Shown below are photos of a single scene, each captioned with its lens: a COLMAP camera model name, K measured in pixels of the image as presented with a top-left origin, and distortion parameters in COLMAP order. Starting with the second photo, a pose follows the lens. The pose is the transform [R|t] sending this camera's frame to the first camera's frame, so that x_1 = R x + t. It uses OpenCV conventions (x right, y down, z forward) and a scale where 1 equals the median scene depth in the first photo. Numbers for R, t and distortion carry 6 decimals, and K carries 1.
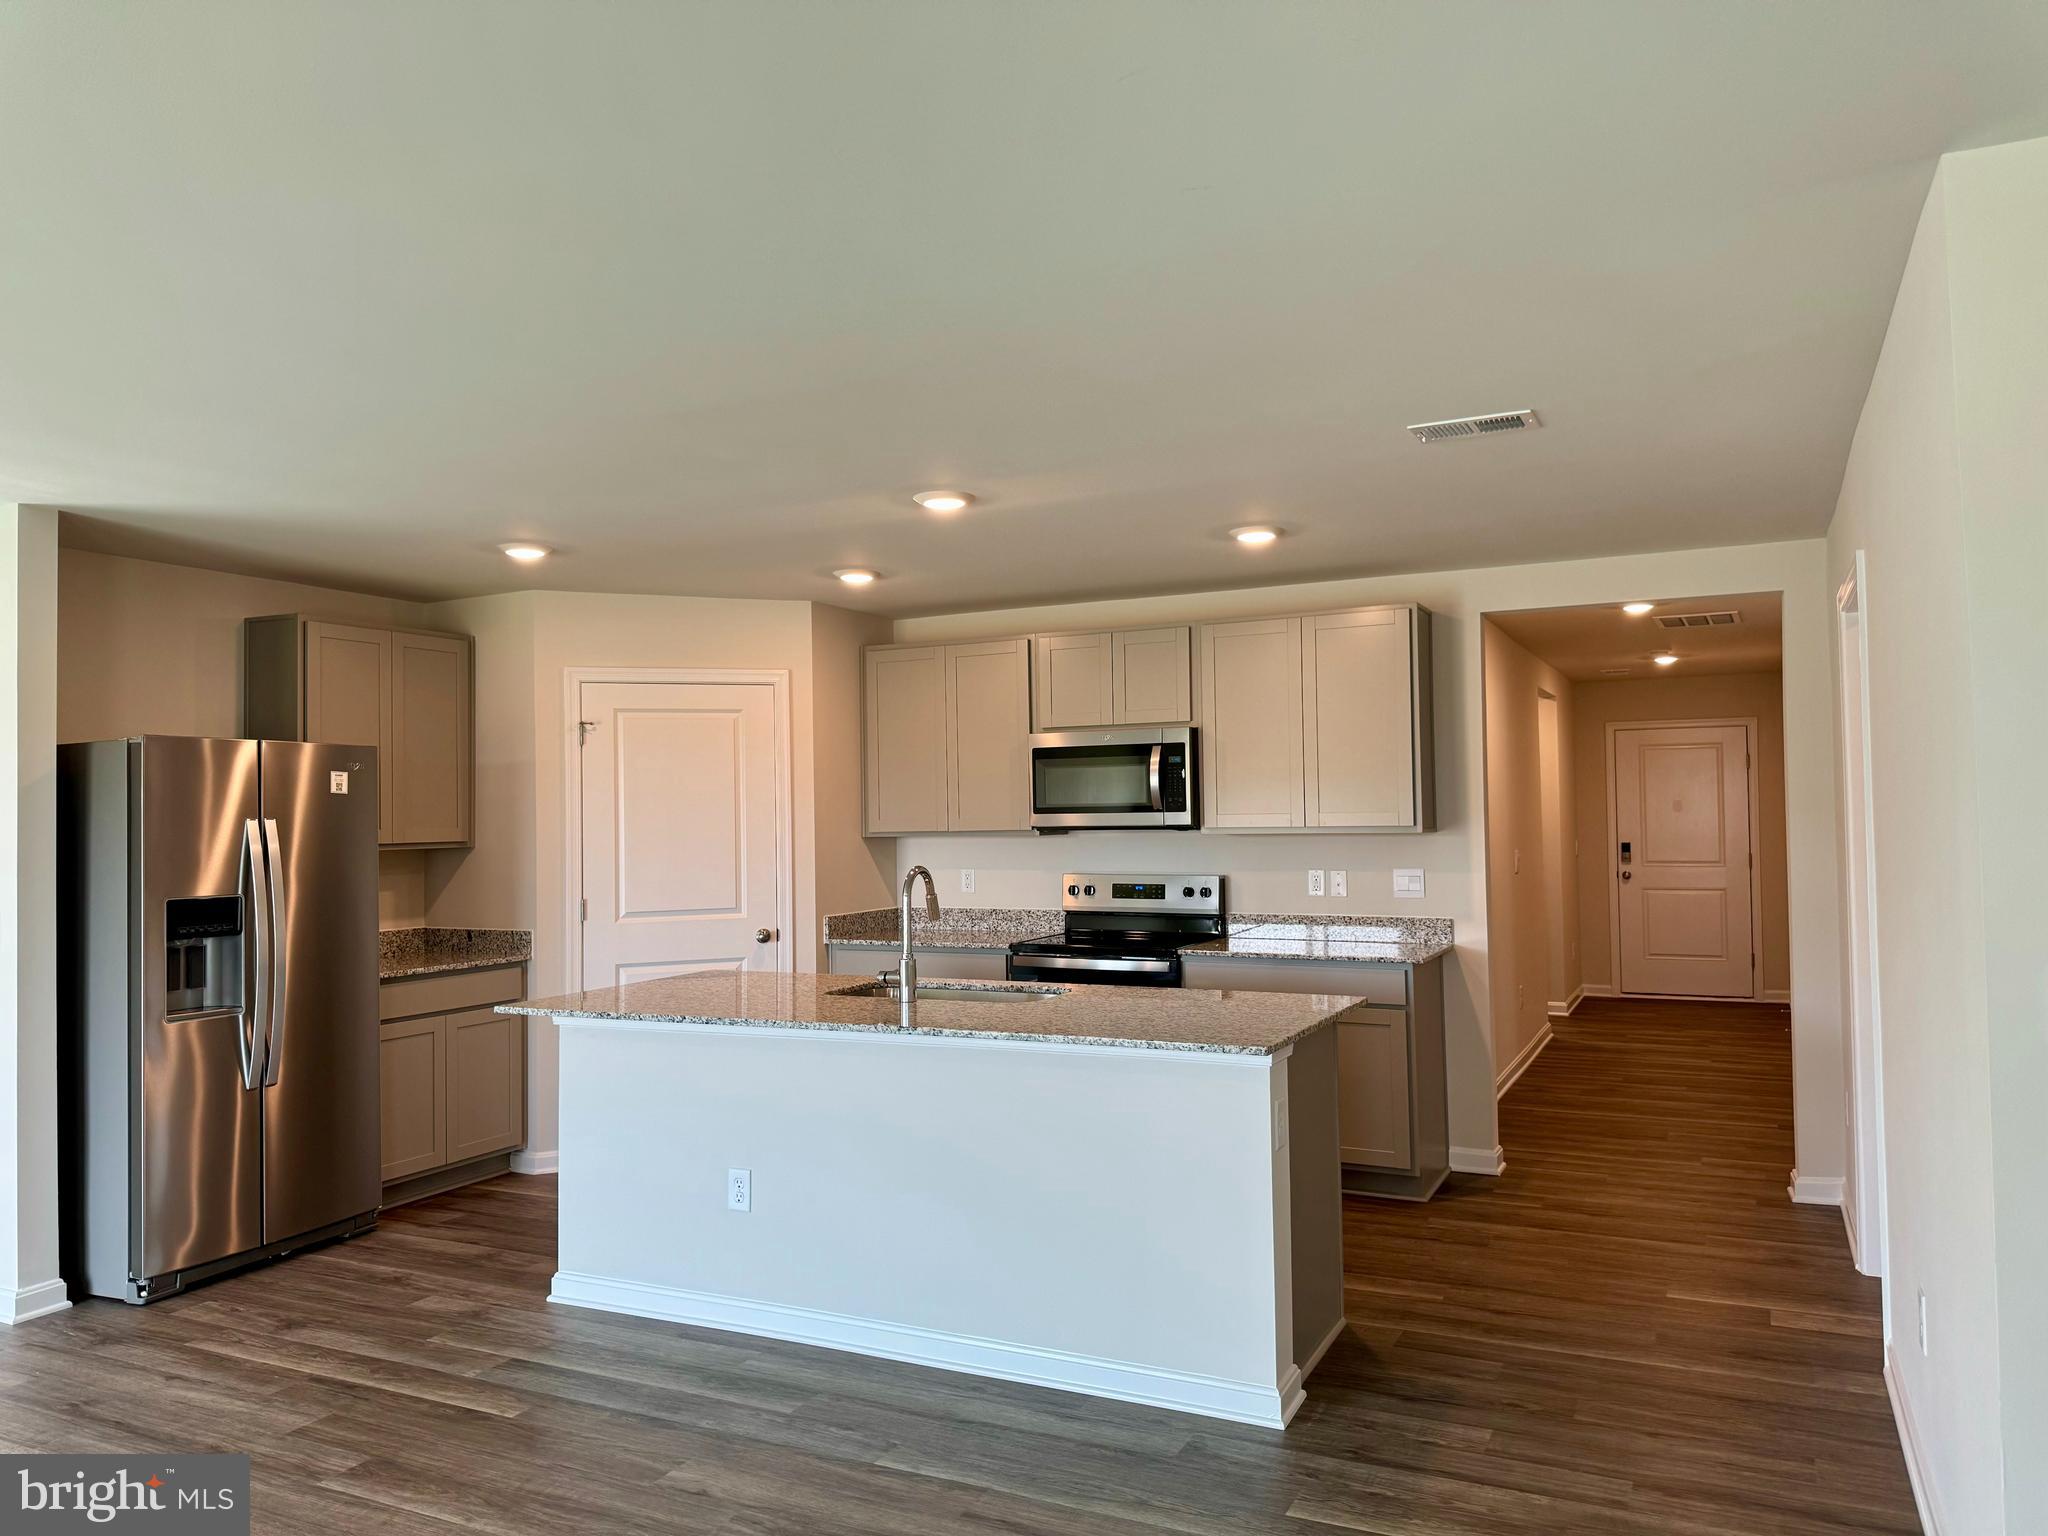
lens RADIAL K [[1459.9, 0, 1005.4], [0, 1459.9, 722.4], [0, 0, 1]] dist [0.030216, -0.031150]
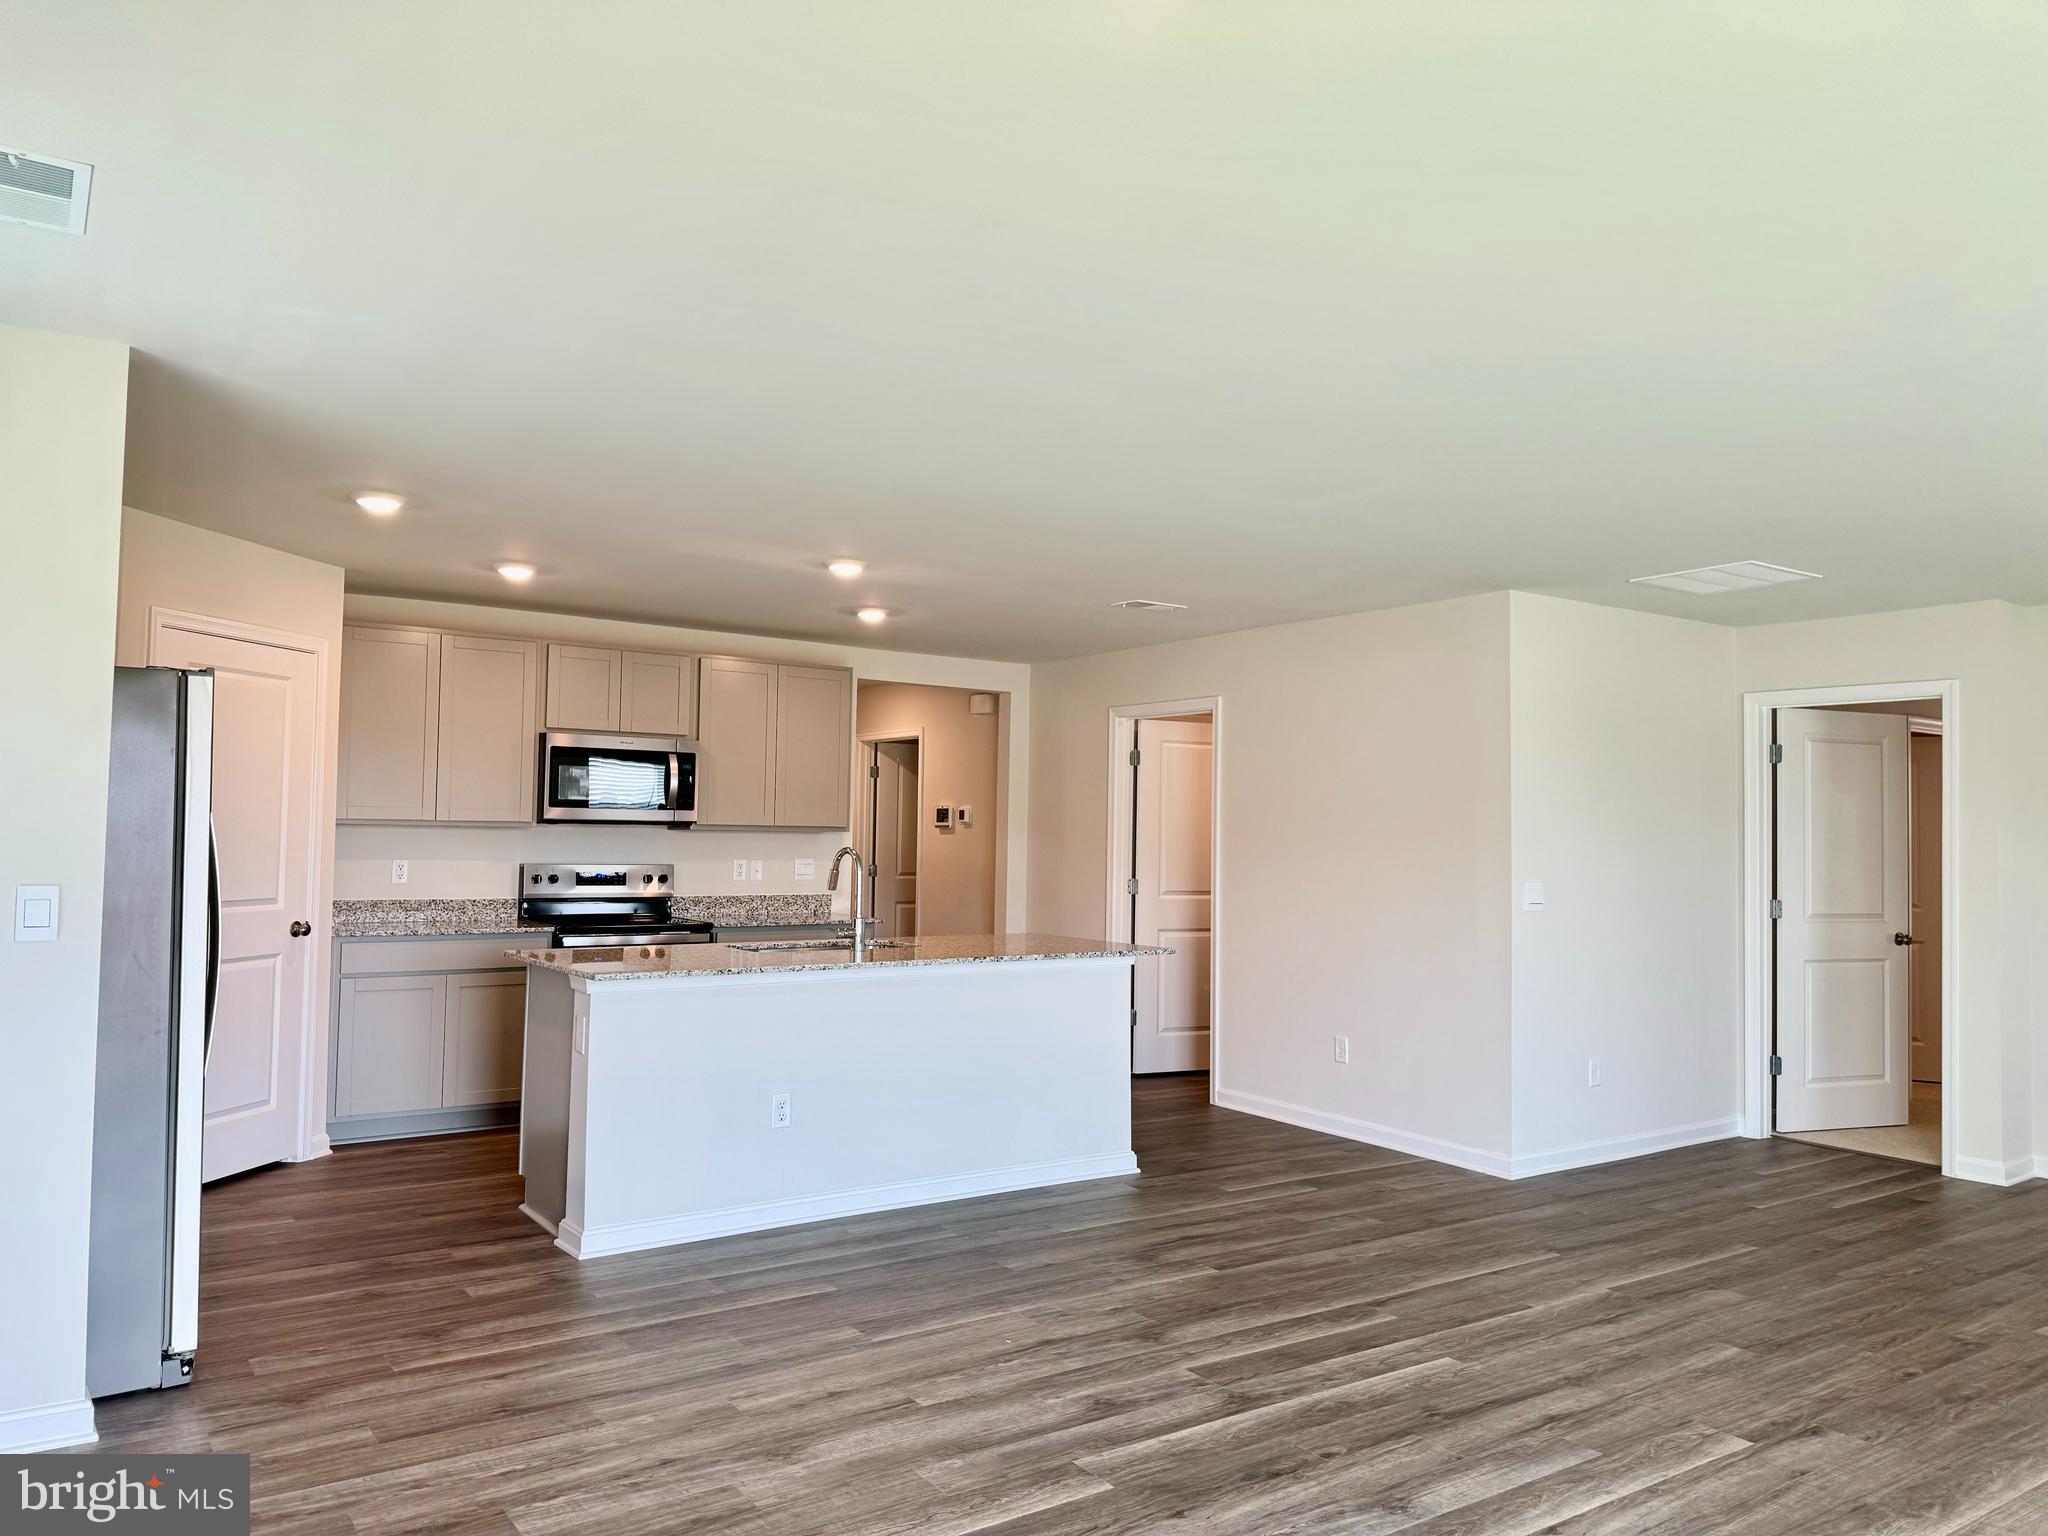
lens RADIAL K [[1459.9, 0, 1017.4], [0, 1459.9, 774.7], [0, 0, 1]] dist [0.030216, -0.031150]
pose [[0.487073, 0.058221, 0.871419, -0.899787], [-0.076162, 0.996806, -0.024028, 0.045624], [-0.870034, -0.054666, 0.489951, 0.202798]]
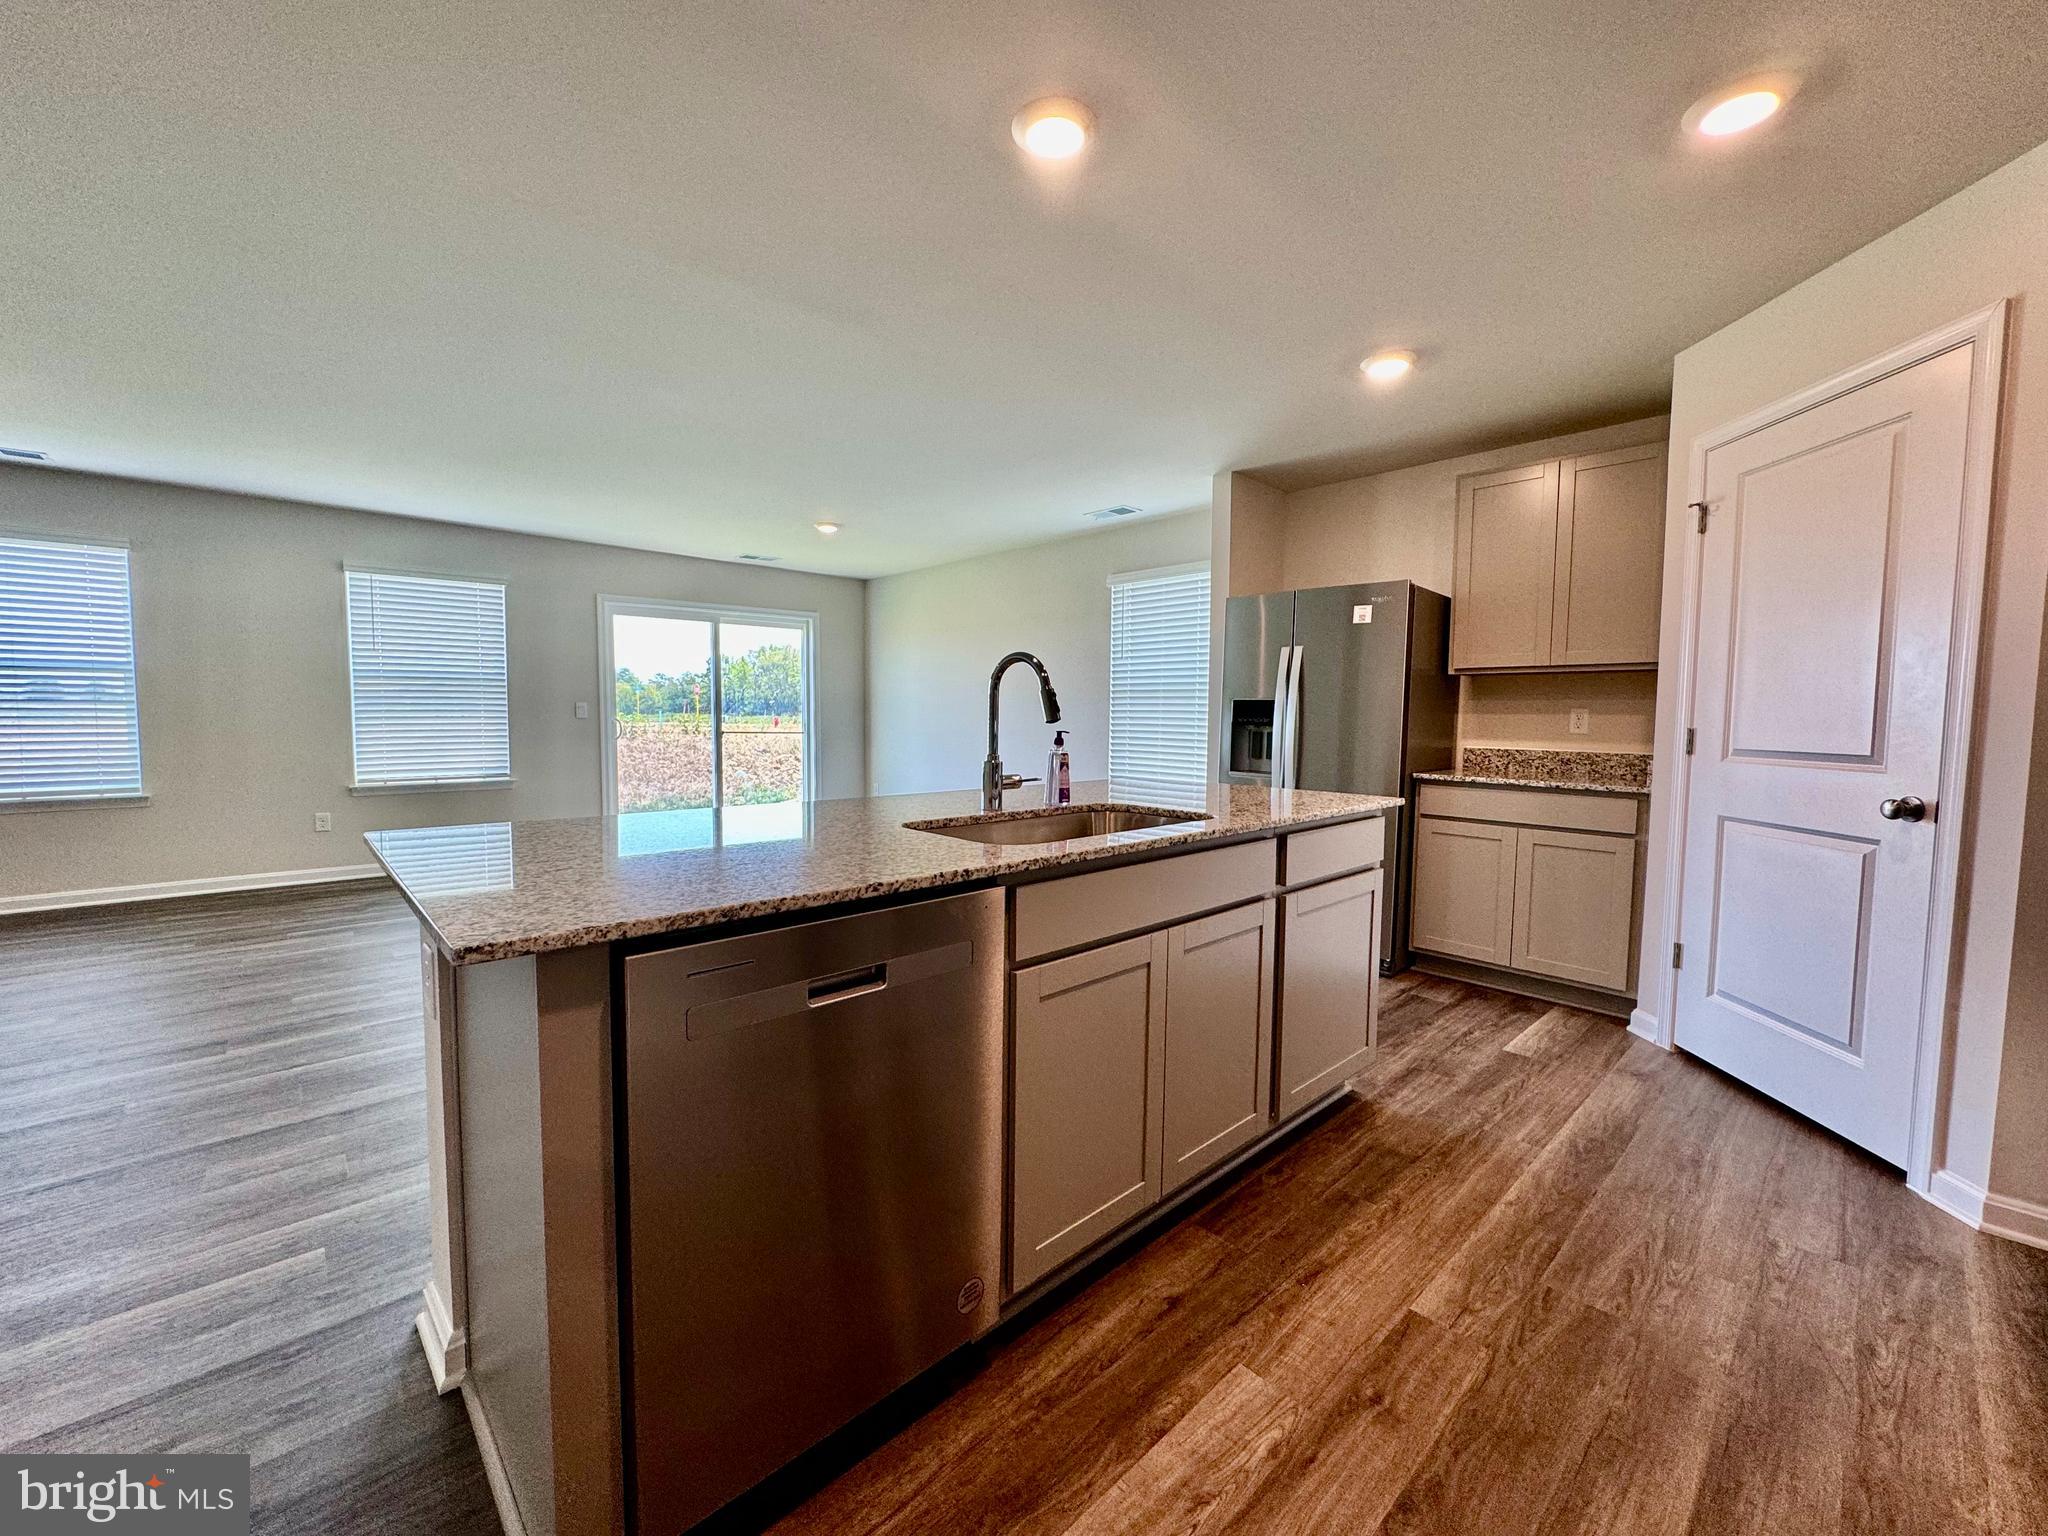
lens RADIAL K [[821.5, 0, 1022.0], [0, 821.5, 764.1], [0, 0, 1]] dist [0.004087, -0.000407]
pose [[-0.348105, 0.072109, -0.934678, 0.304931], [0.053136, 0.996952, 0.057123, 0.110828], [0.935948, -0.029780, -0.350876, 0.951112]]
